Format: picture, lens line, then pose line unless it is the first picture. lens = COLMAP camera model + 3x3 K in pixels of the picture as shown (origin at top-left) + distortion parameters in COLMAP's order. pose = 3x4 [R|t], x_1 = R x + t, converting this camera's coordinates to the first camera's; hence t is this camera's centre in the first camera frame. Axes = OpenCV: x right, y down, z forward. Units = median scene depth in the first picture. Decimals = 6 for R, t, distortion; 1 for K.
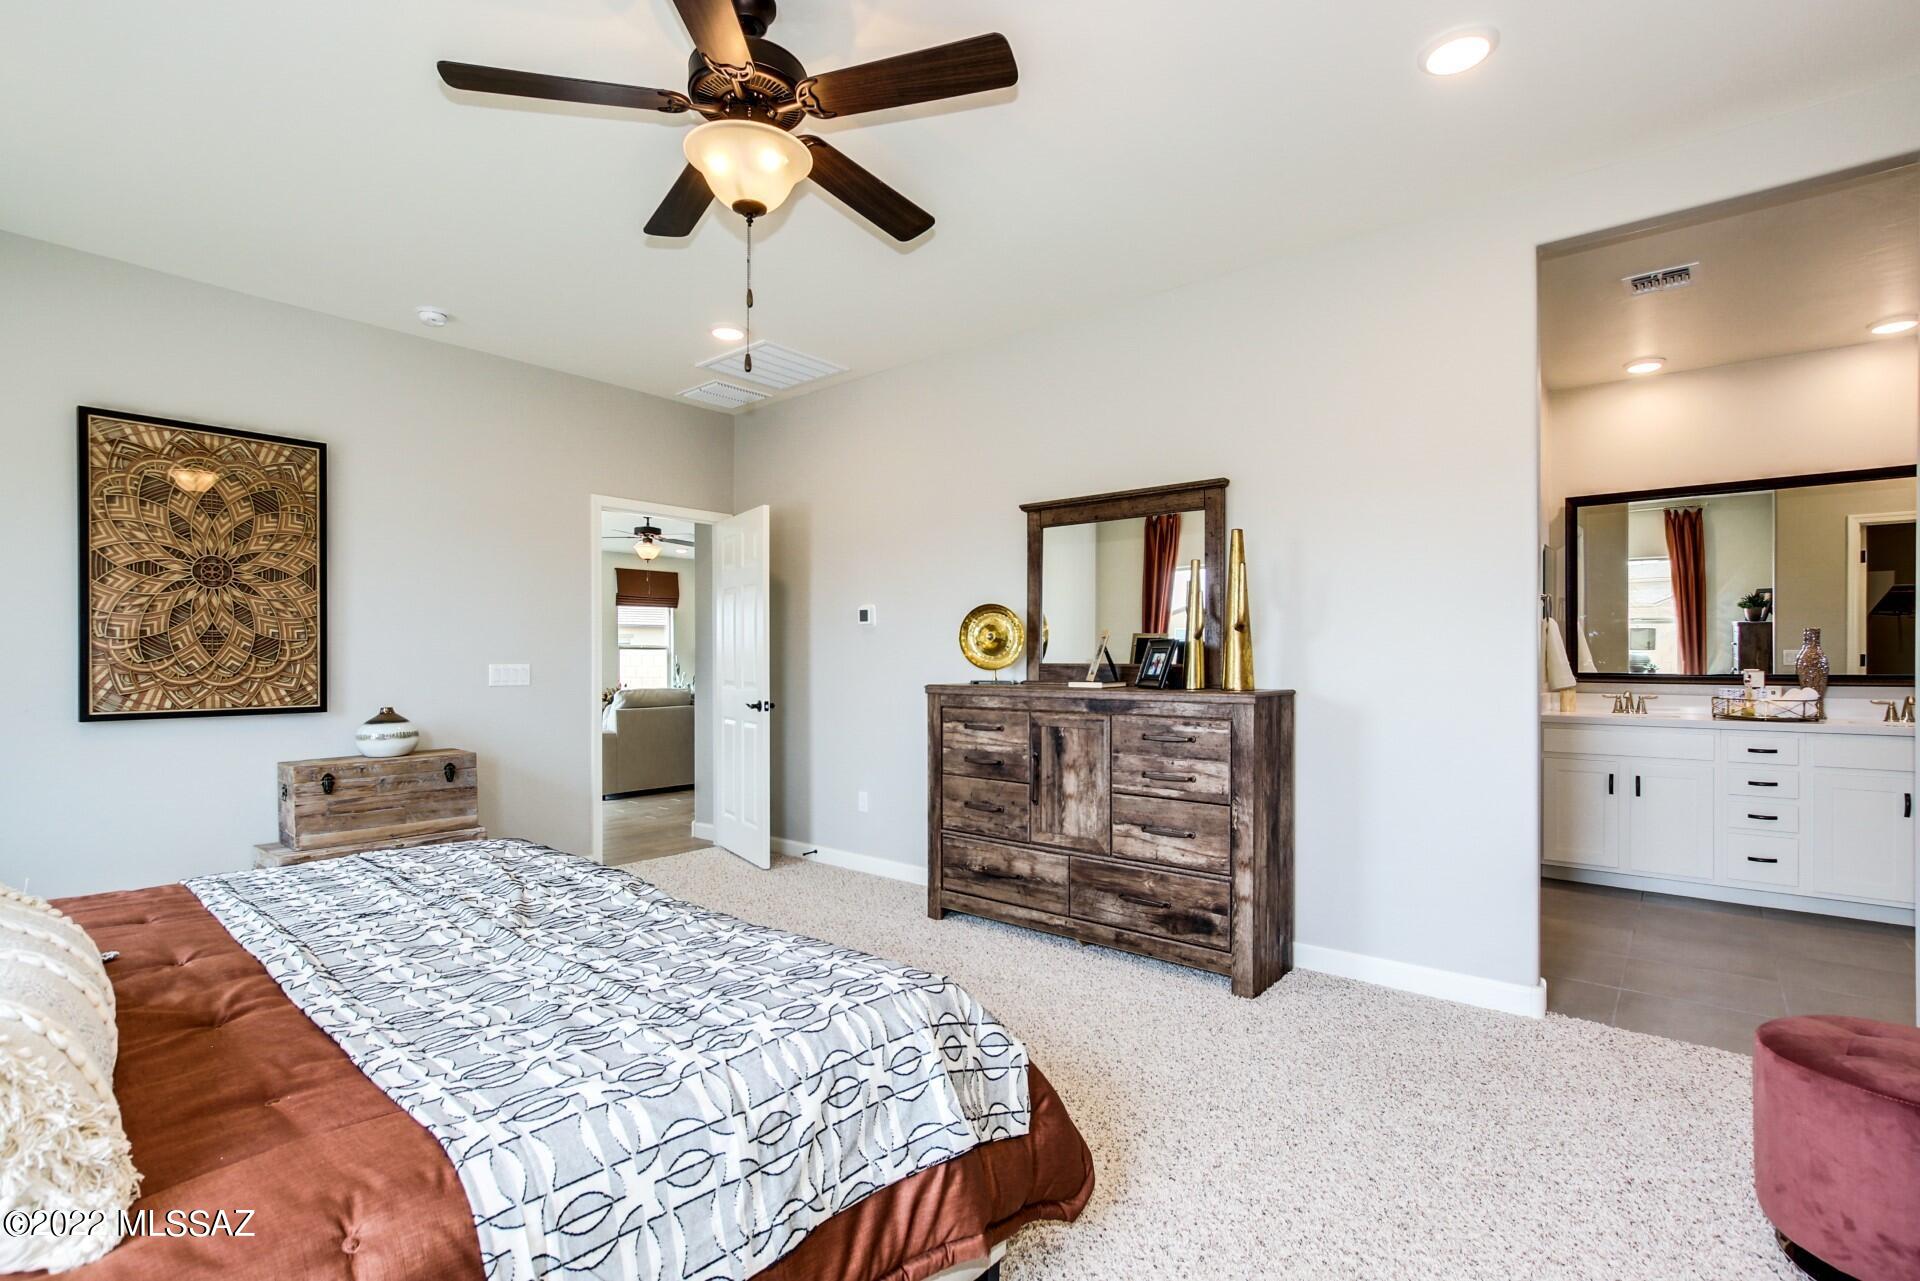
lens RADIAL K [[909.5, 0, 962.4], [0, 909.5, 649.5], [0, 0, 1]] dist [-0.024242, -0.000159]
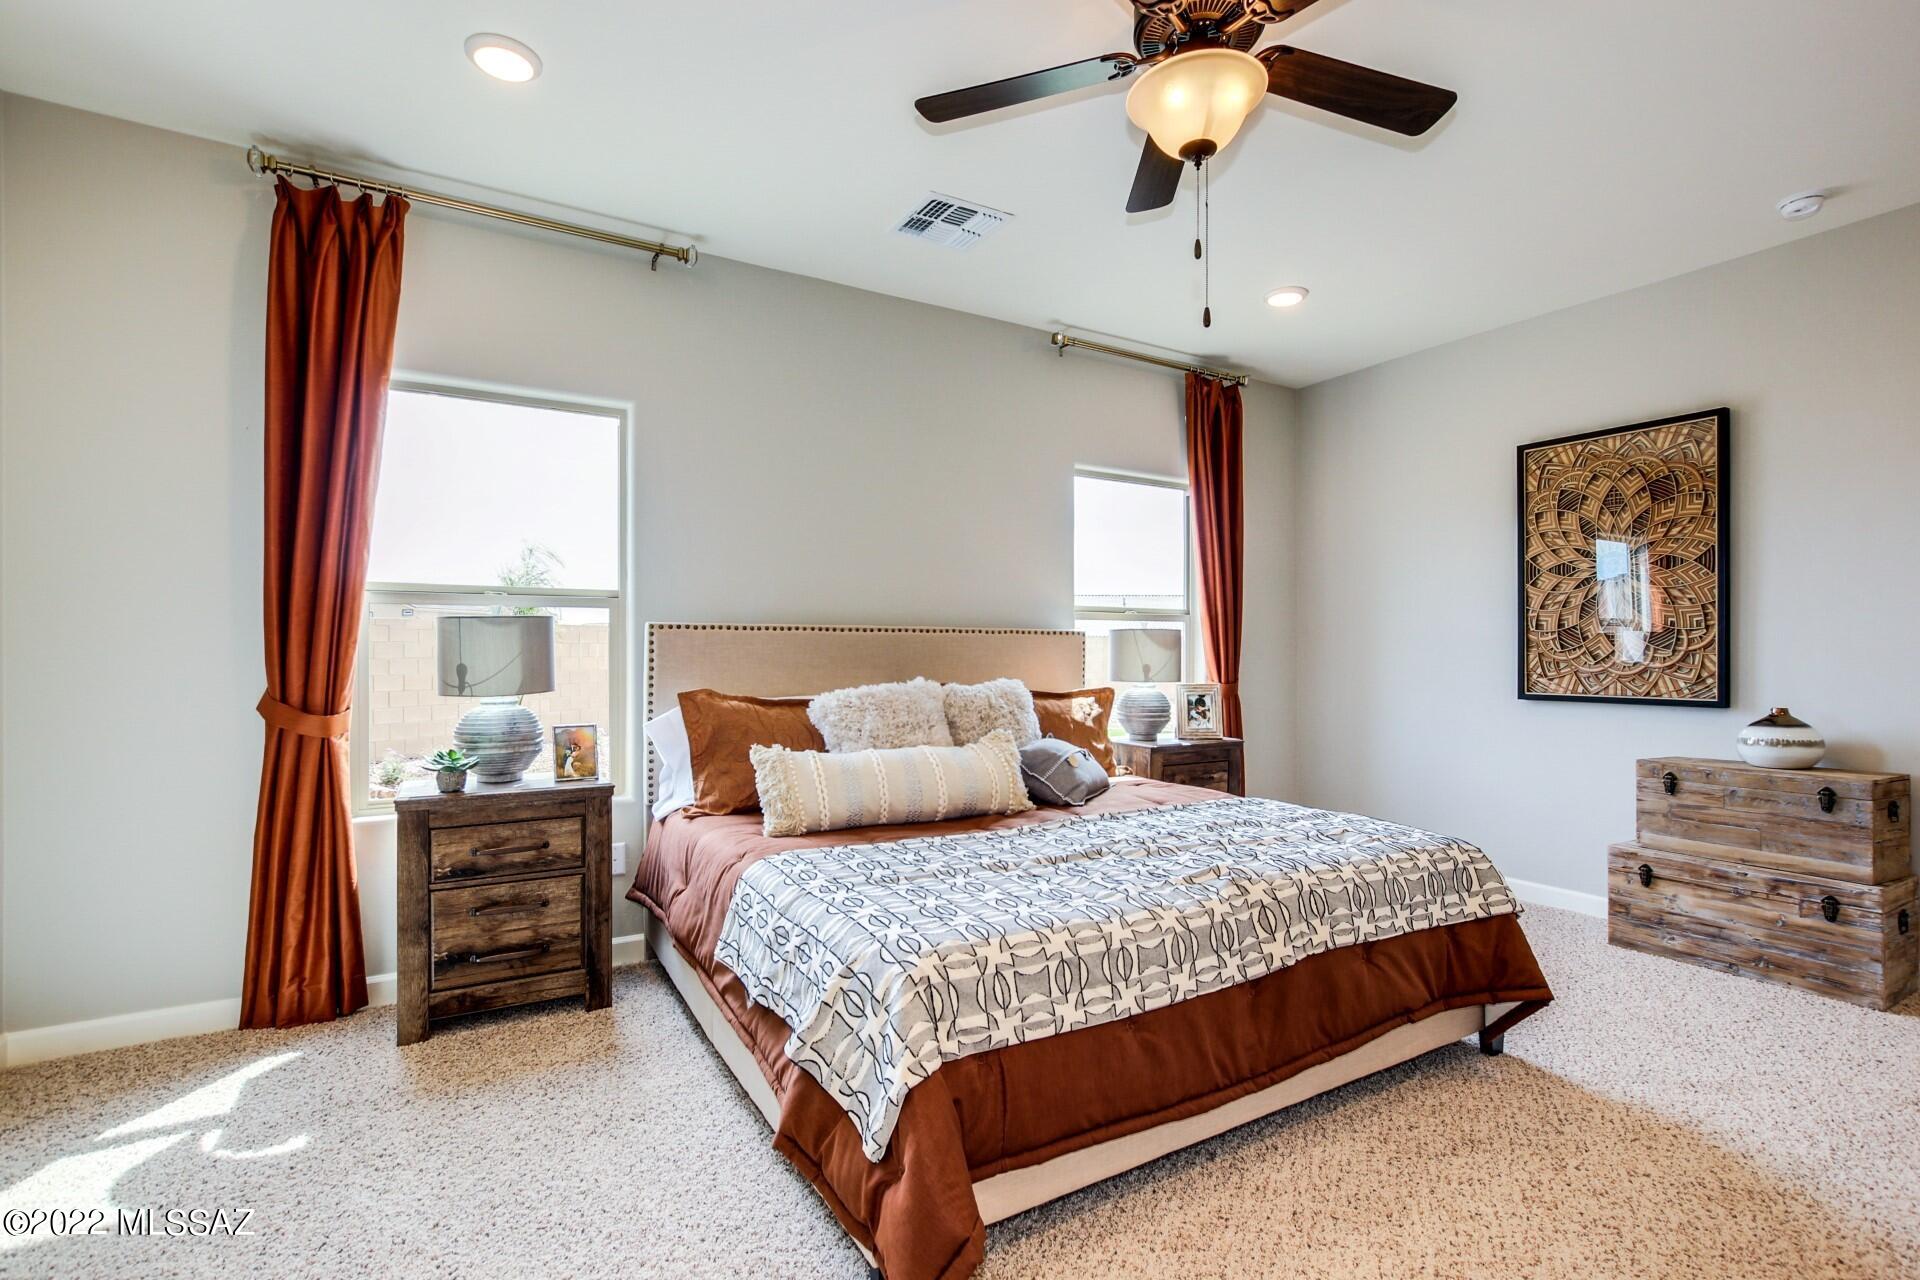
lens RADIAL K [[872.5, 0, 960.0], [0, 872.5, 640.0], [0, 0, 1]] dist [0.001907, 0.000226]
pose [[-0.327019, -0.010831, -0.944956, 0.379731], [0.006688, 0.999883, -0.013775, 0.009256], [0.944994, -0.010824, -0.326909, 0.596602]]
